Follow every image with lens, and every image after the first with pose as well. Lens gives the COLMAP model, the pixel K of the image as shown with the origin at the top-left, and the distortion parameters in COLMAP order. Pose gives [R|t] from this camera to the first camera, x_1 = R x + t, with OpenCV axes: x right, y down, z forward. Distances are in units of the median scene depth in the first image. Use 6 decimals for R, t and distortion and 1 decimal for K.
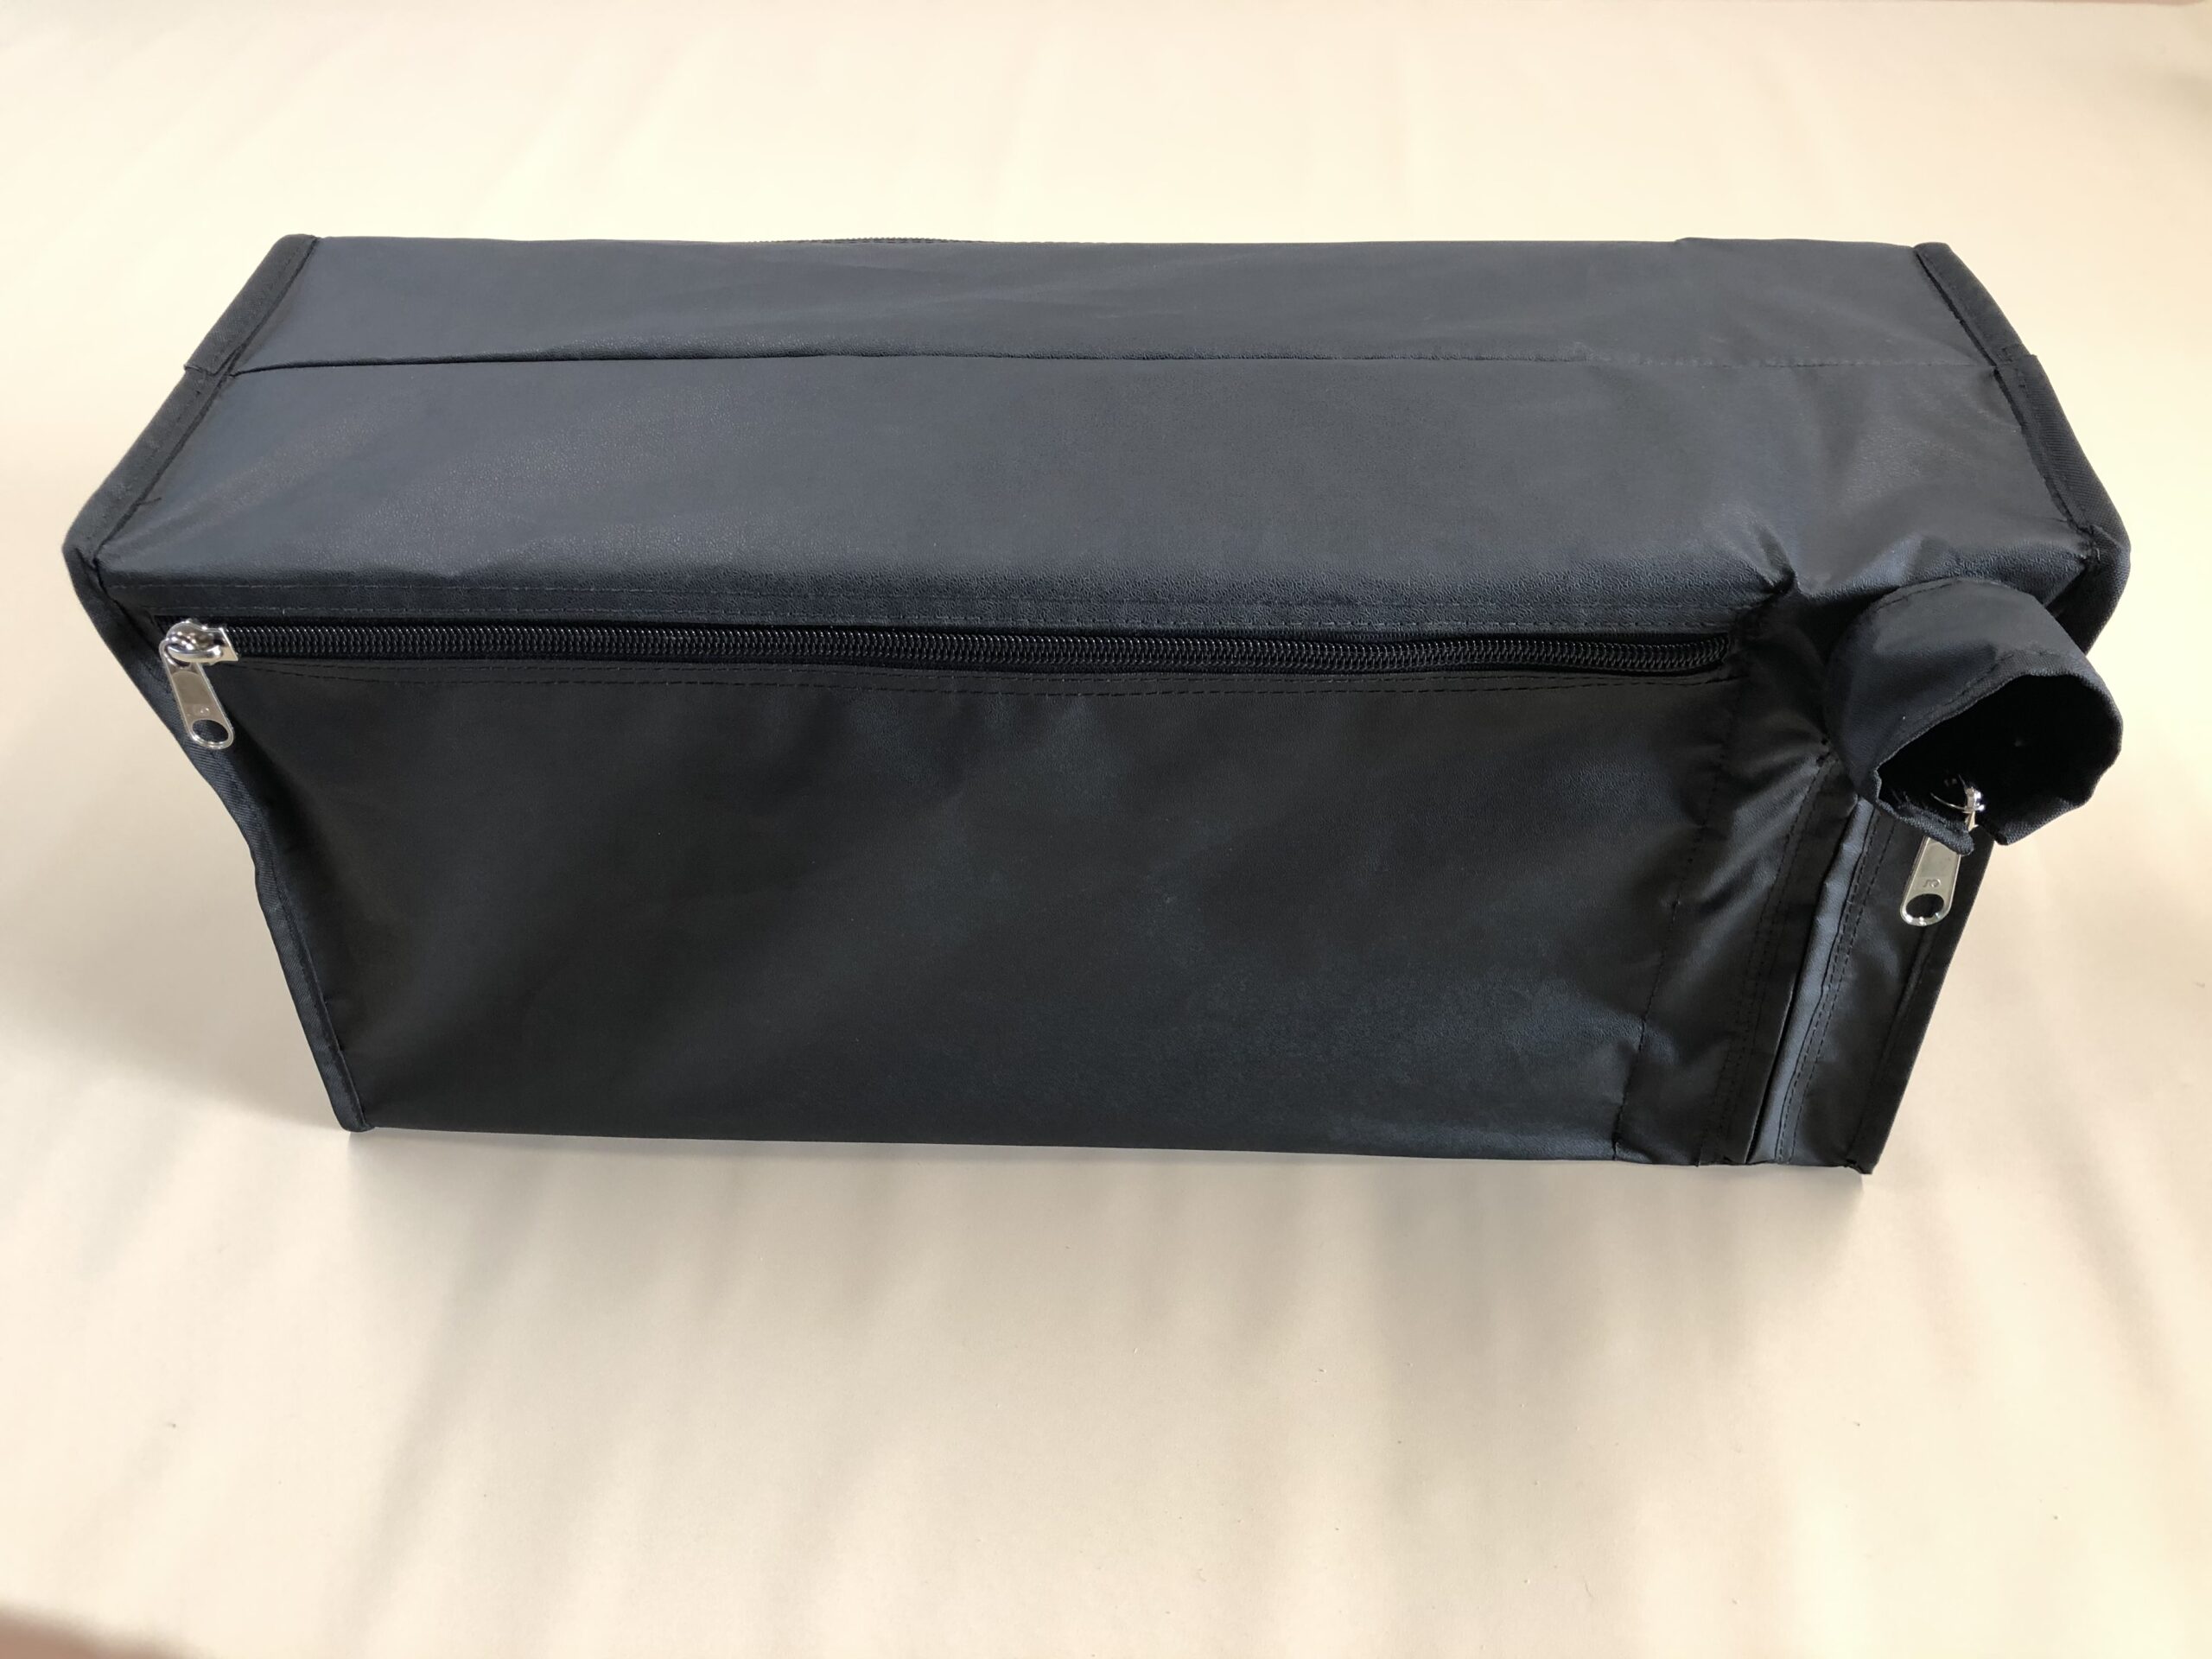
lens RADIAL K [[1795.9, 0, 1106.0], [0, 1795.9, 829.5], [0, 0, 1]] dist [0.068194, -0.163659]
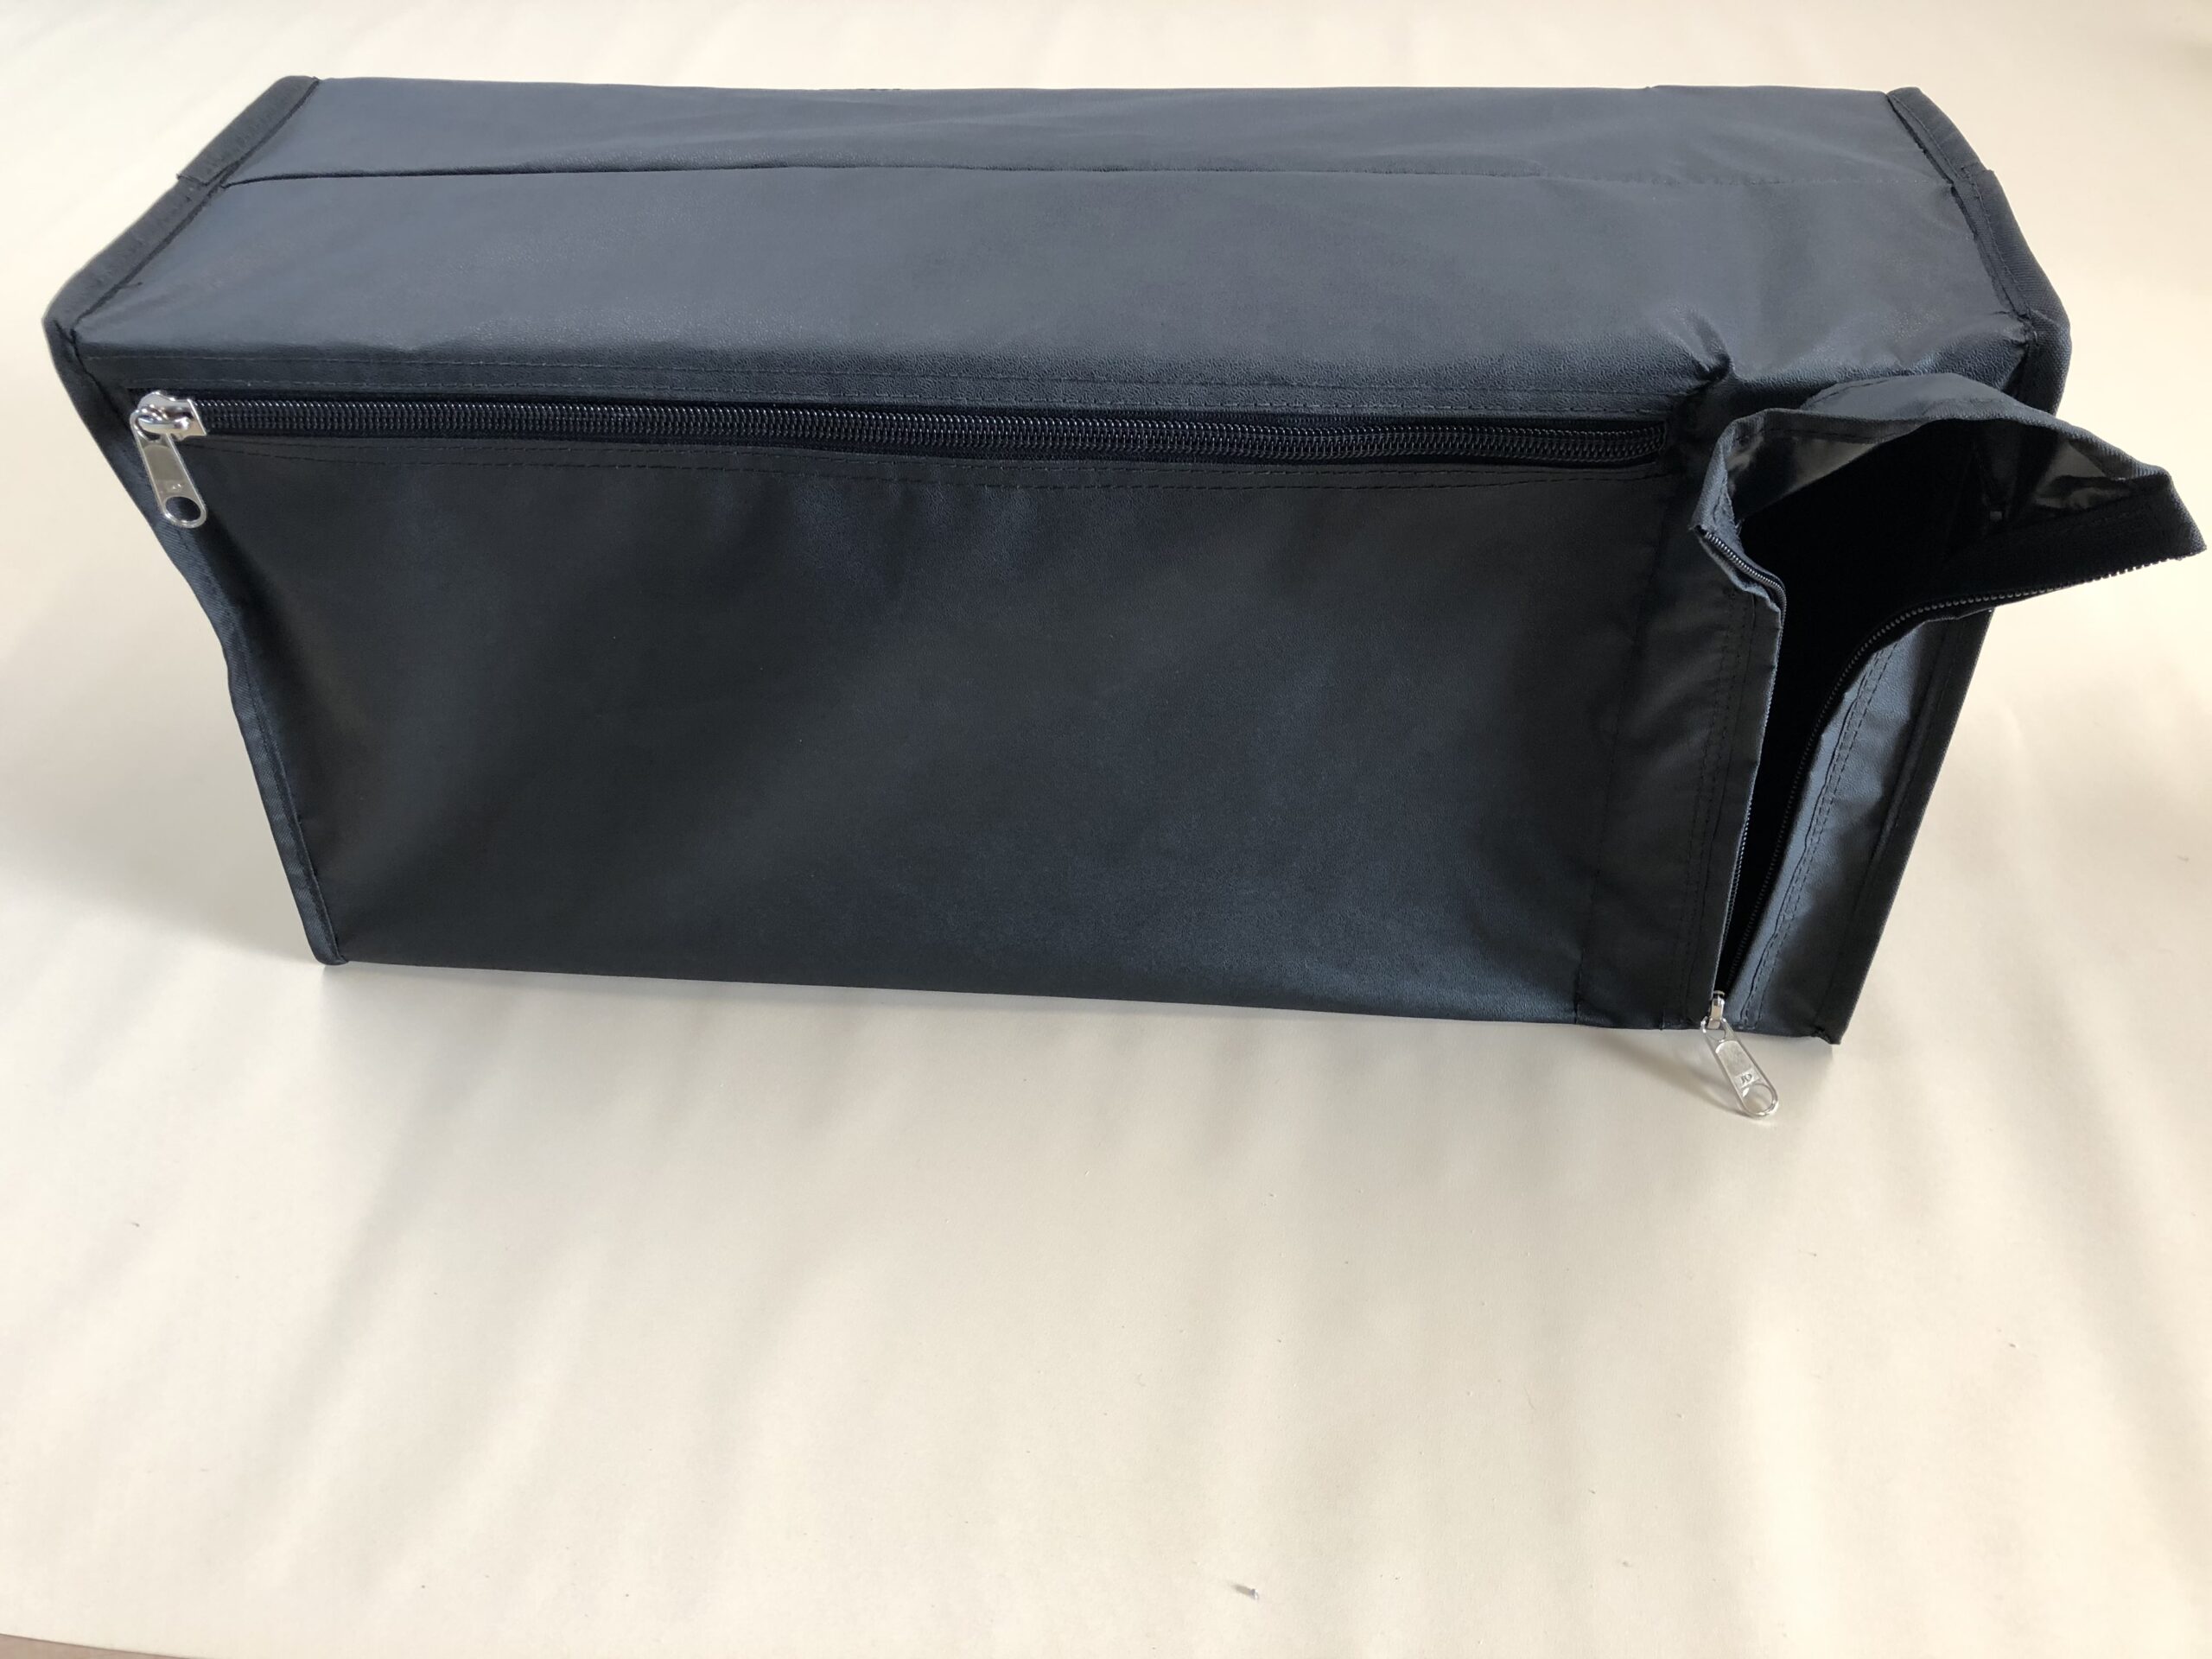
lens RADIAL K [[1809.8, 0, 1099.3], [0, 1809.8, 832.6], [0, 0, 1]] dist [0.001166, -0.003879]
pose [[0.998873, 0.025705, -0.039905, 0.075582], [-0.026951, 0.999156, -0.030990, 0.151734], [0.039075, 0.032031, 0.998723, -0.002725]]
